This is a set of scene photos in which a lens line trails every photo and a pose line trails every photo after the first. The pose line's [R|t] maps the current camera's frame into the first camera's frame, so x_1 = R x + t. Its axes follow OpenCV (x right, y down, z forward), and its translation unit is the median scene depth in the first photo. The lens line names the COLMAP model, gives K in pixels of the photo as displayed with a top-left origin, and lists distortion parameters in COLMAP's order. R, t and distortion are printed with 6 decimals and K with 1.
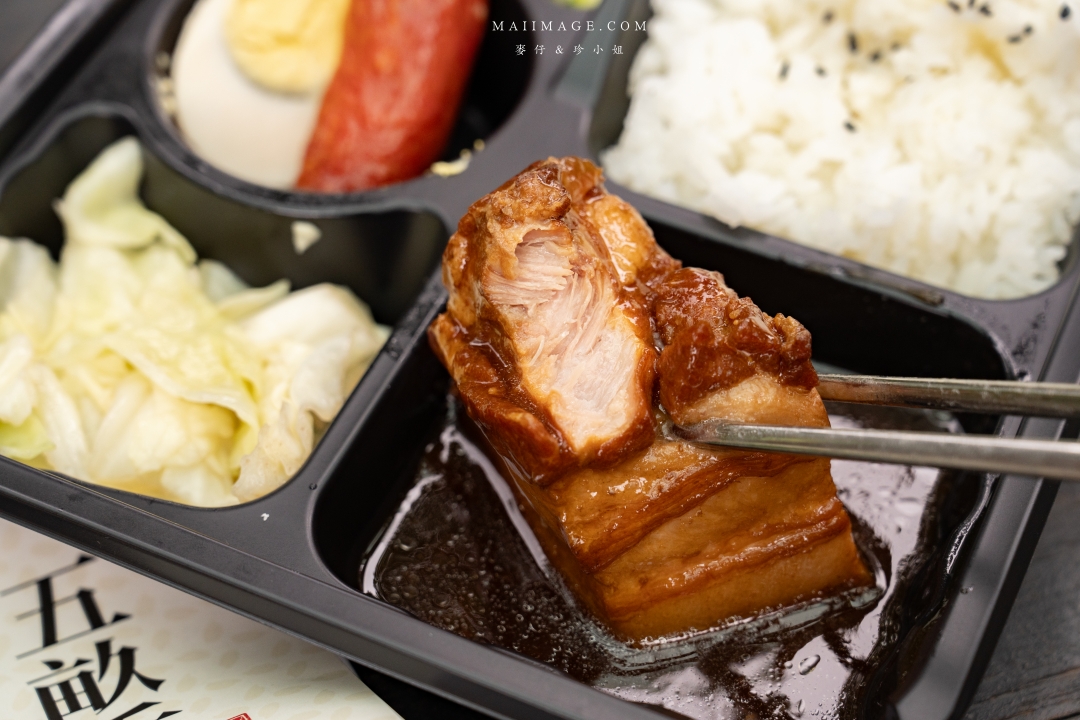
lens RADIAL K [[2189.4, 0, 534.8], [0, 2189.4, 354.6], [0, 0, 1]] dist [0.085882, 0.000000]
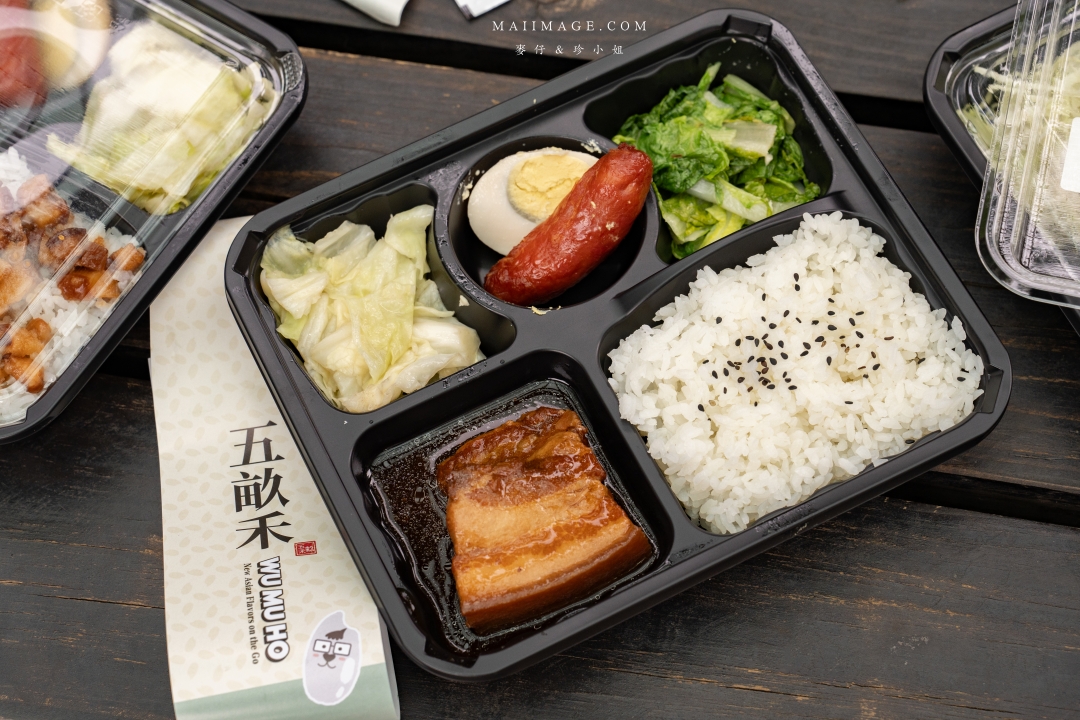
lens RADIAL K [[2189.4, 0, 539.8], [0, 2189.4, 358.3], [0, 0, 1]] dist [0.085882, 0.000000]
pose [[0.782882, 0.553616, -0.283913, 0.563418], [-0.453901, 0.820310, 0.347944, -0.757873], [0.425524, -0.143531, 0.893492, -0.808979]]
